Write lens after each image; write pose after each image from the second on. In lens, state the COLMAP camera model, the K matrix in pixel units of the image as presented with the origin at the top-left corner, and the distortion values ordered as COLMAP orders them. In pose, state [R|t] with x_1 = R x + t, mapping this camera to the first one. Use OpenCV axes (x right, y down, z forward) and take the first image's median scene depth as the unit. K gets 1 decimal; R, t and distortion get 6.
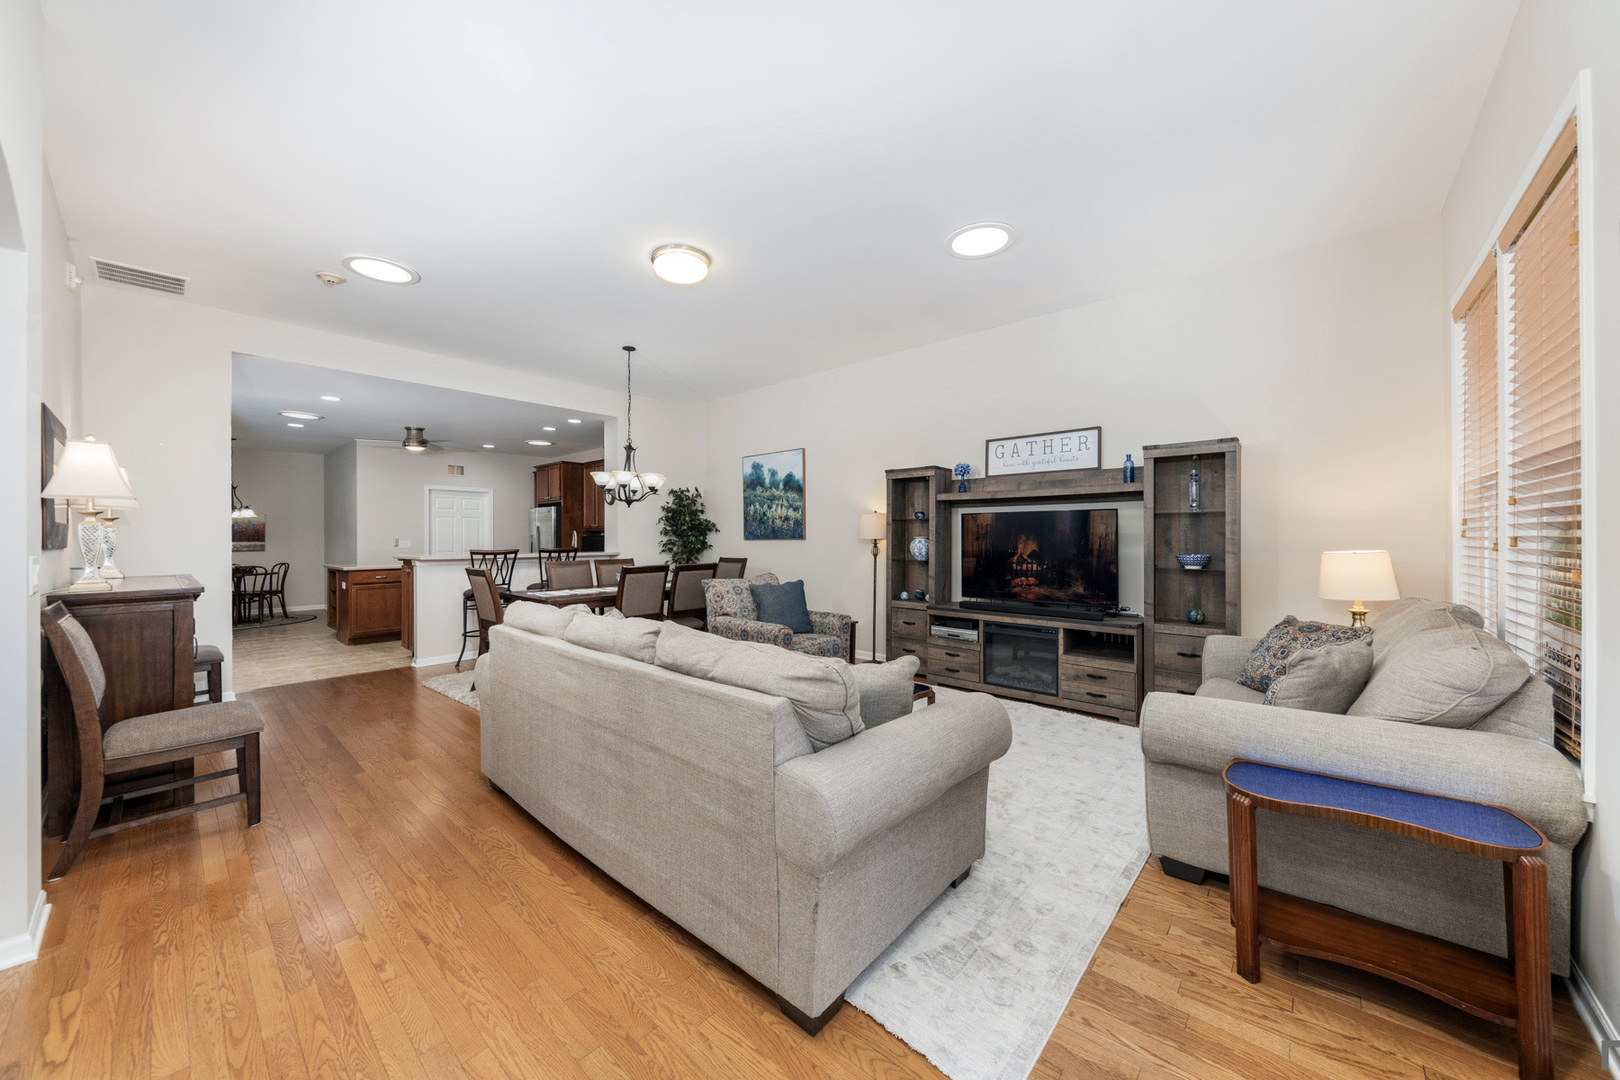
lens RADIAL K [[585.9, 0, 810.0], [0, 585.9, 540.0], [0, 0, 1]] dist [-0.000018, -0.000003]
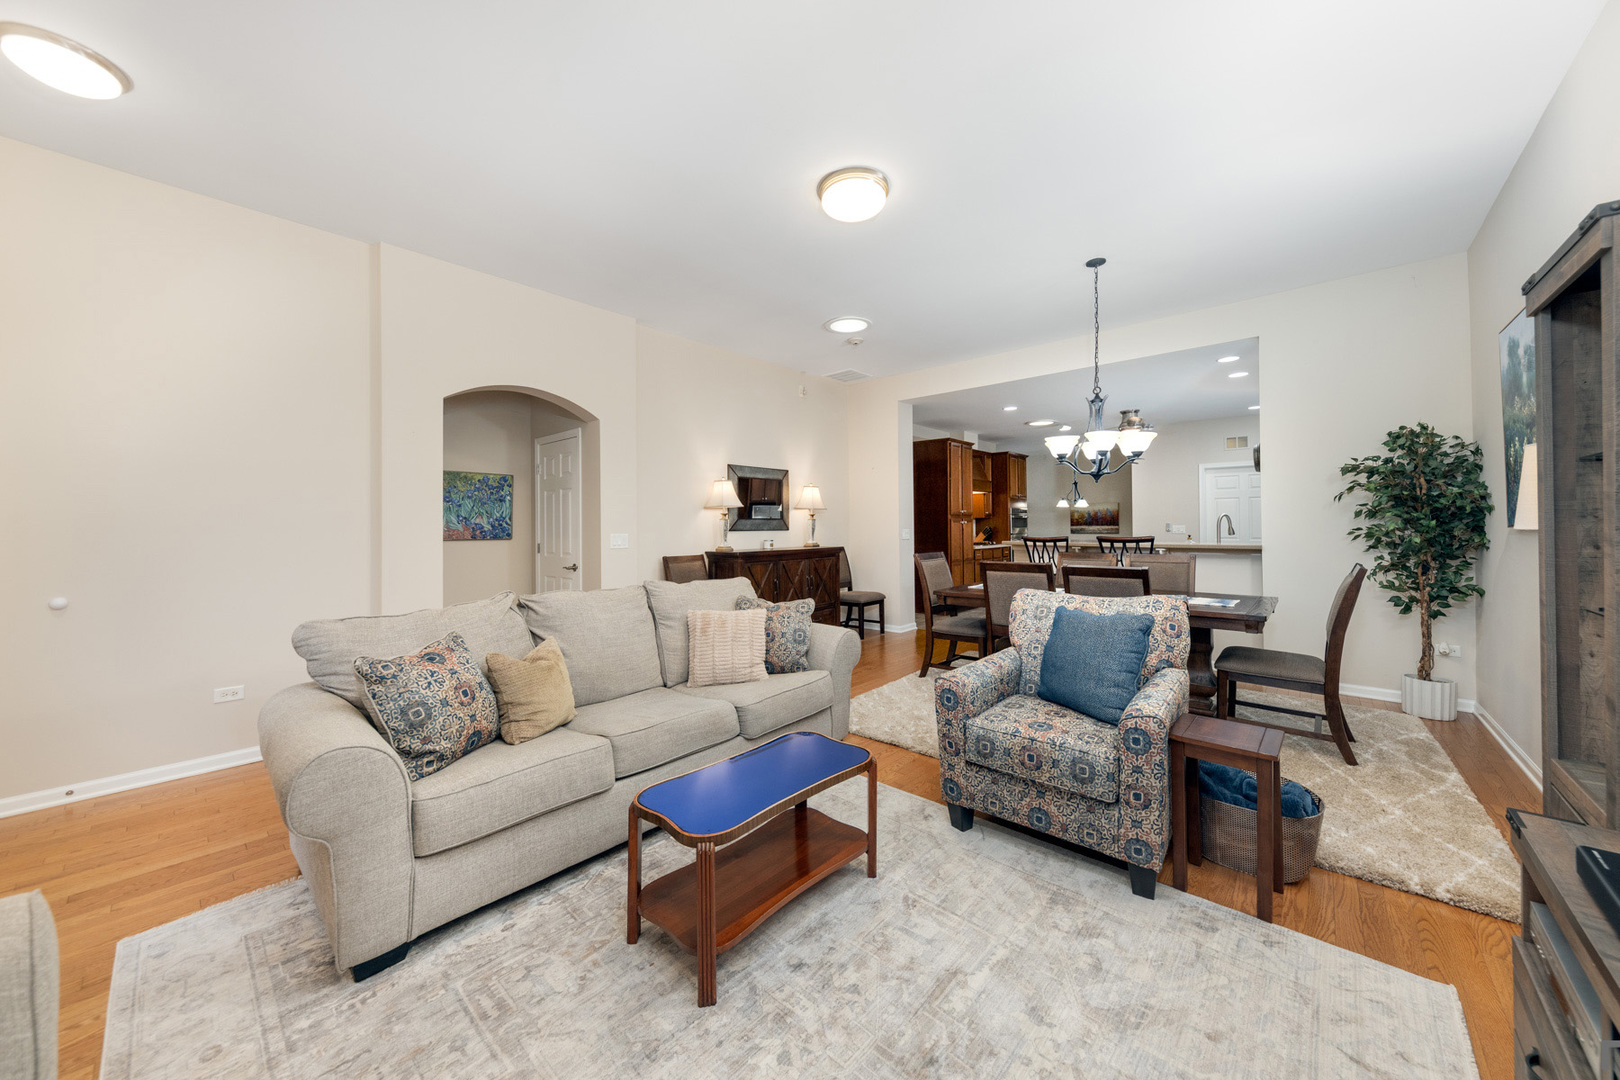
lens RADIAL K [[579.1, 0, 809.2], [0, 579.1, 522.4], [0, 0, 1]] dist [-0.000010, -0.000003]
pose [[-0.020450, -0.003310, -0.999785, 0.318704], [0.003072, 0.999990, -0.003373, -0.002947], [0.999786, -0.003140, -0.020440, 0.505555]]
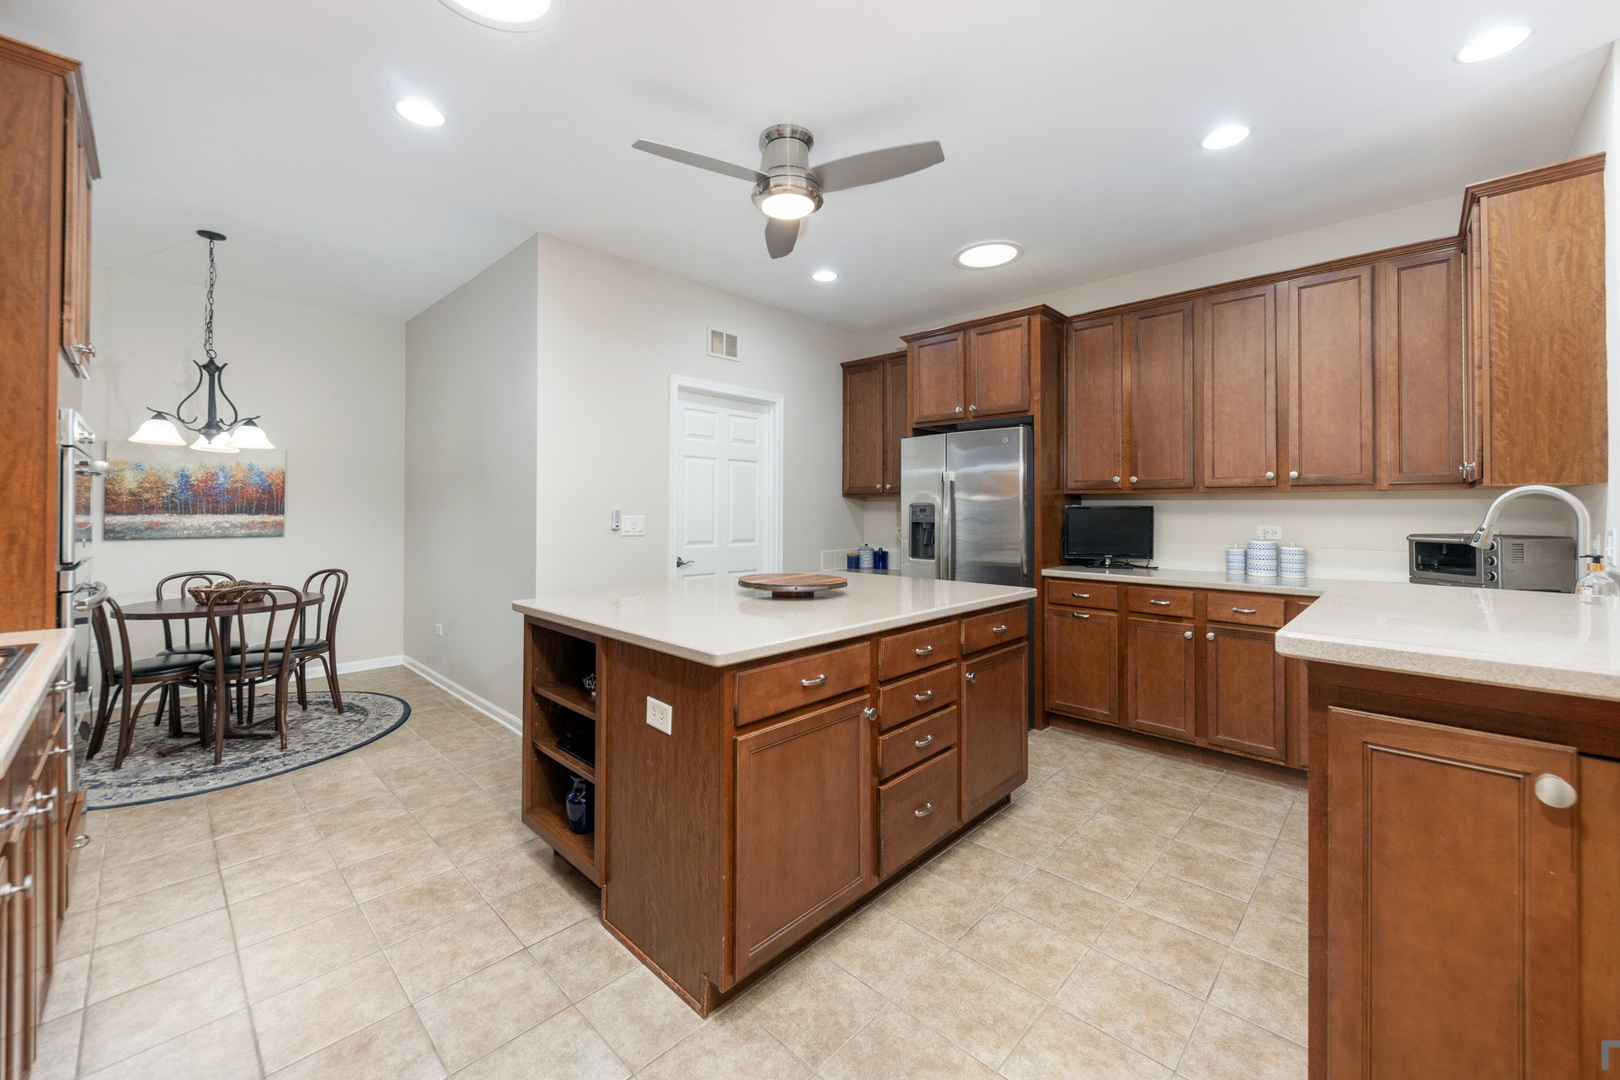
lens RADIAL K [[639.9, 0, 759.3], [0, 639.9, 507.9], [0, 0, 1]] dist [0.003057, -0.000388]
pose [[0.996936, 0.006536, -0.077944, -0.692219], [-0.007036, 0.999956, -0.006135, -0.002275], [0.077900, 0.006664, 0.996939, 0.708054]]
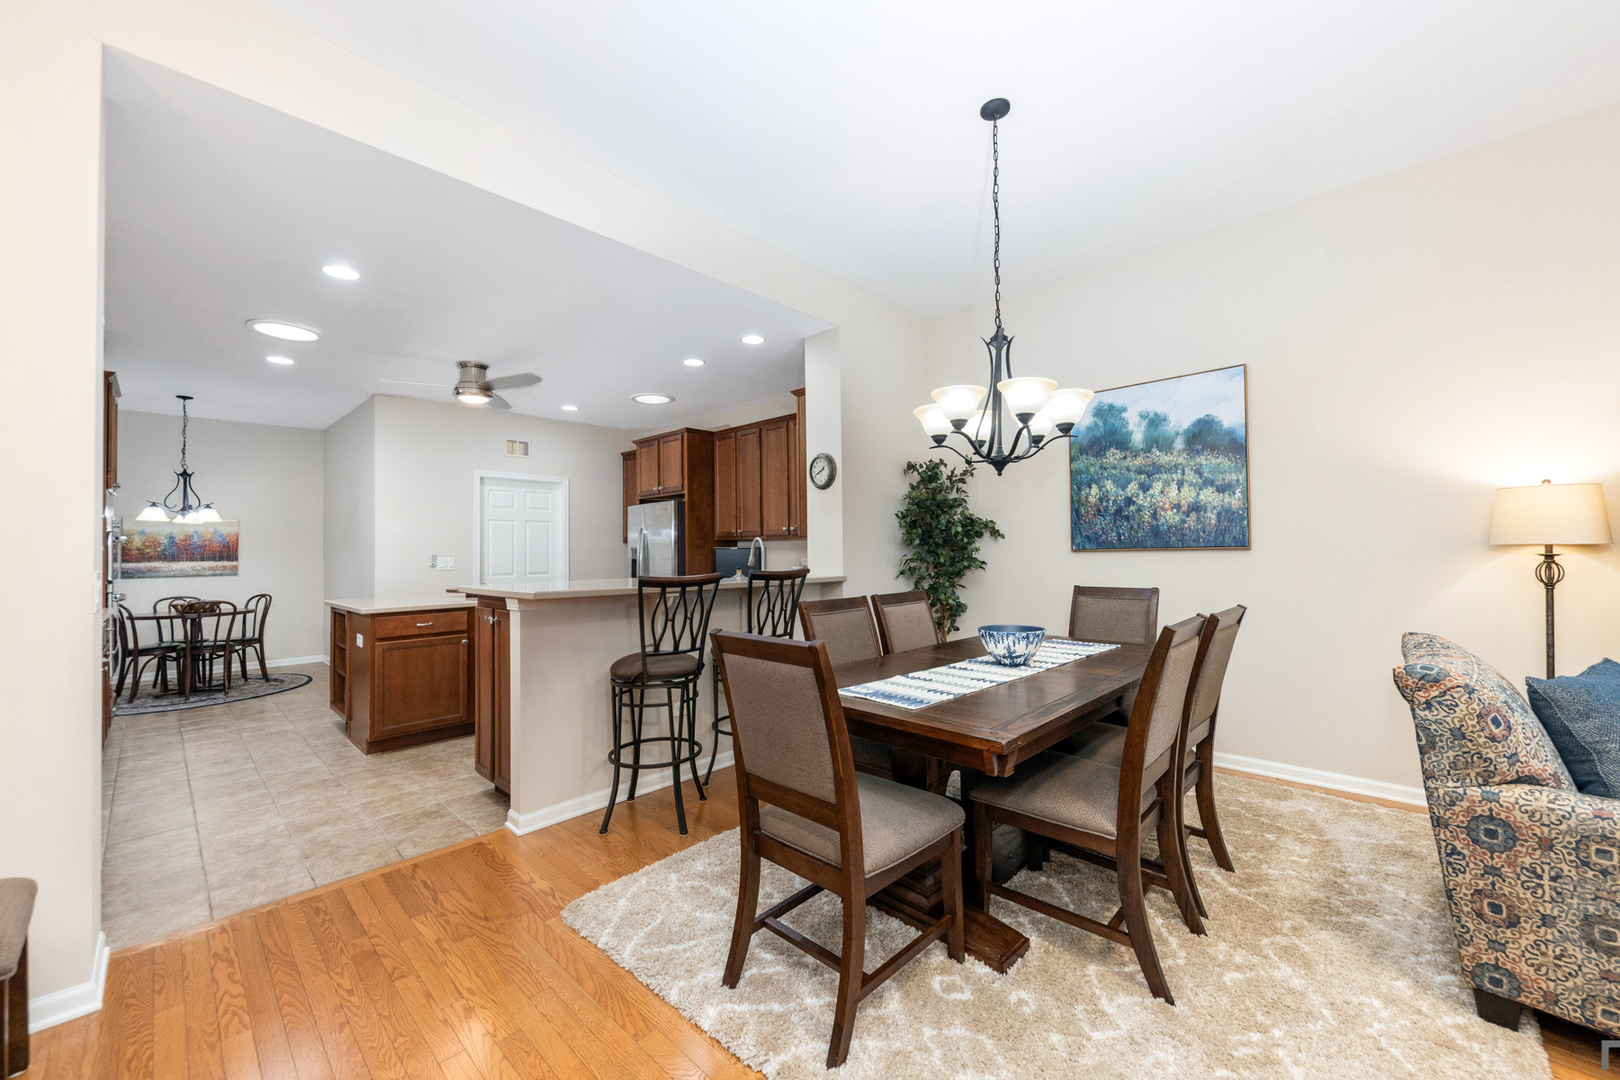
lens RADIAL K [[658.1, 0, 789.4], [0, 658.1, 544.5], [0, 0, 1]] dist [0.001196, 0.000158]
pose [[0.997269, -0.008861, -0.073323, -0.328191], [0.007693, 0.999839, -0.016198, 0.001000], [0.073455, 0.015589, 0.997177, 0.390334]]
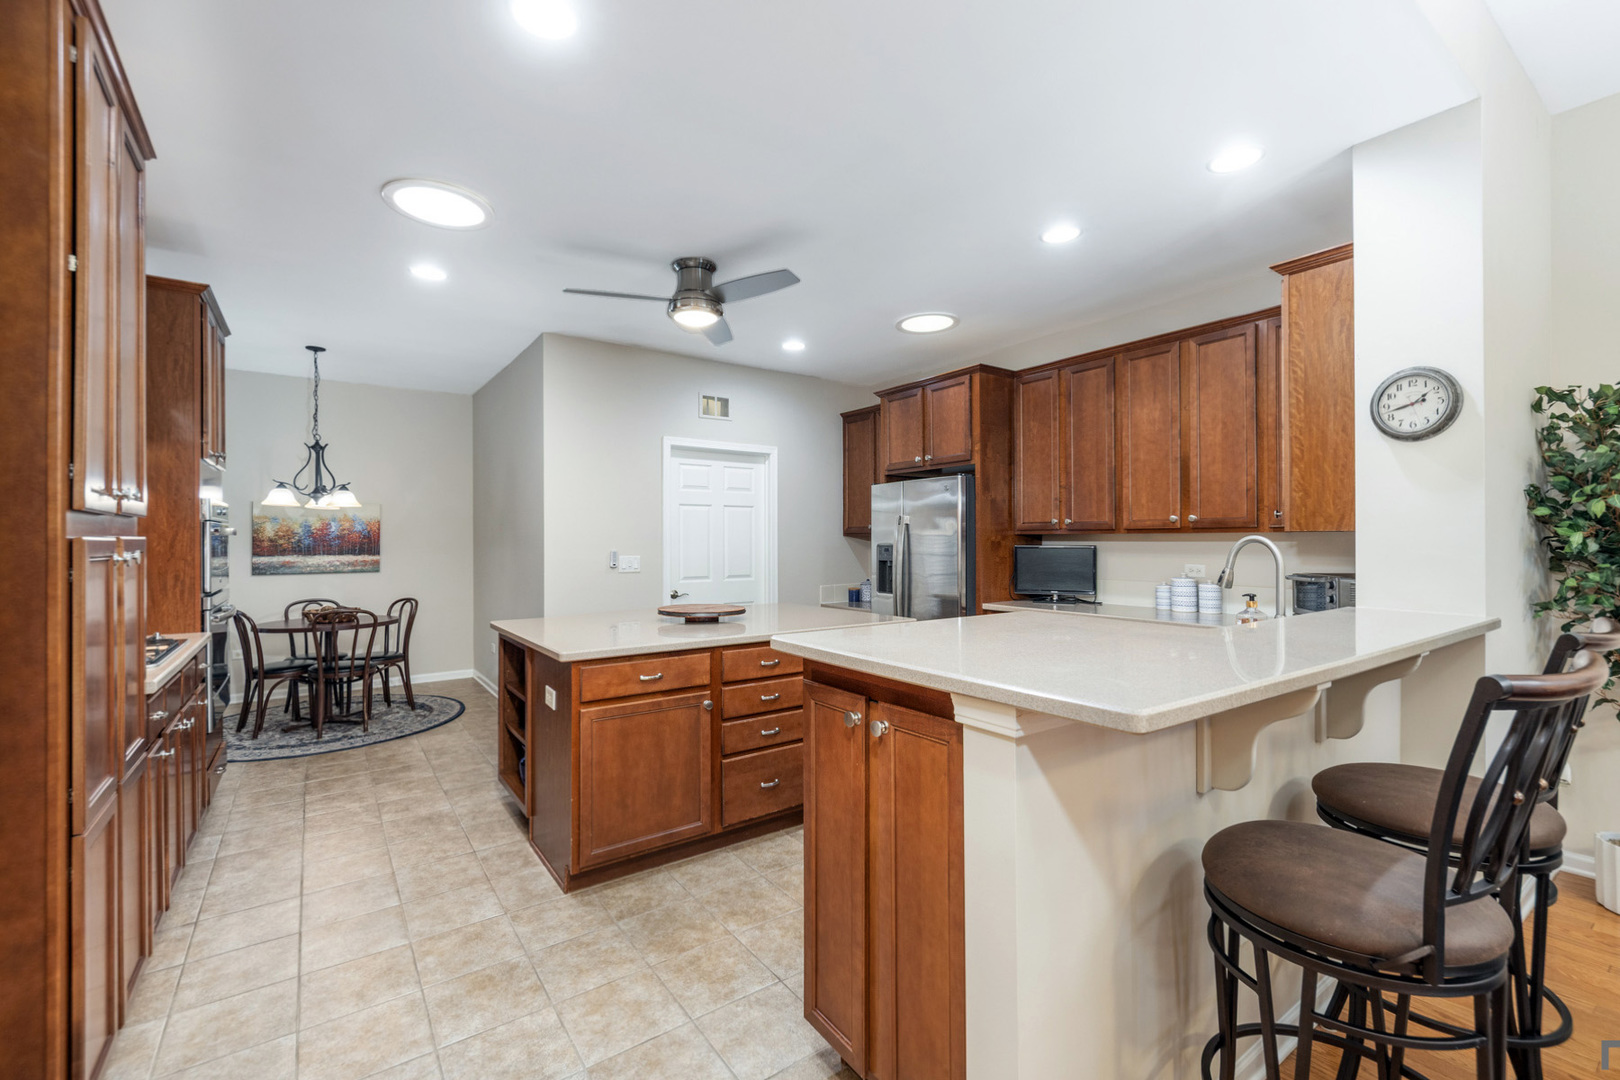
lens RADIAL K [[664.9, 0, 772.1], [0, 664.9, 544.5], [0, 0, 1]] dist [0.015894, 0.000329]
pose [[0.970367, 0.002142, -0.241626, -0.542647], [-0.001165, 0.999991, 0.004189, -0.012349], [0.241633, -0.003784, 0.970360, 0.617035]]
